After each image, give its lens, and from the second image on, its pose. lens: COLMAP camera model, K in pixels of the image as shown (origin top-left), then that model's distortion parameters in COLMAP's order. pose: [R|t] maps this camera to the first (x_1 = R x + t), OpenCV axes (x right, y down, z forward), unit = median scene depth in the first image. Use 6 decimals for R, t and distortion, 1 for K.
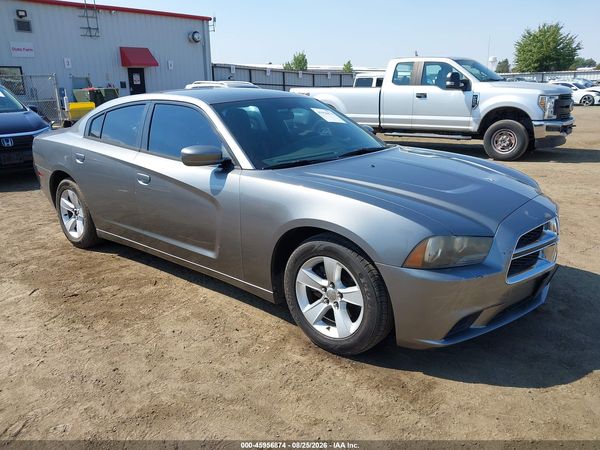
lens RADIAL K [[479.8, 0, 300.0], [0, 479.8, 225.0], [0, 0, 1]] dist [0.001558, -0.013267]
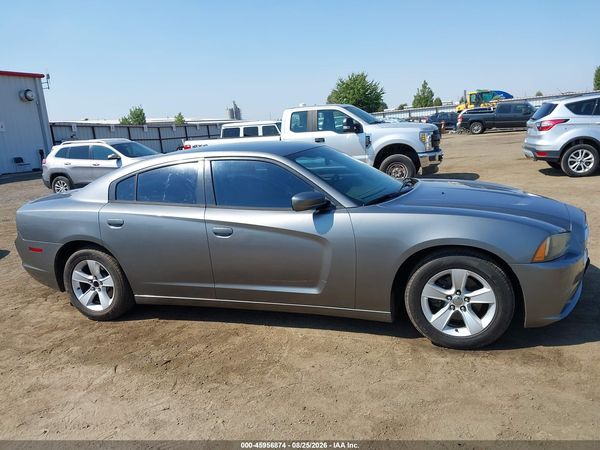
lens RADIAL K [[479.8, 0, 300.0], [0, 479.8, 225.0], [0, 0, 1]] dist [0.001558, -0.013267]
pose [[0.933377, -0.125697, 0.336166, -0.204340], [0.157349, 0.985163, -0.068521, -0.006316], [-0.322565, 0.116851, 0.939307, -0.007077]]
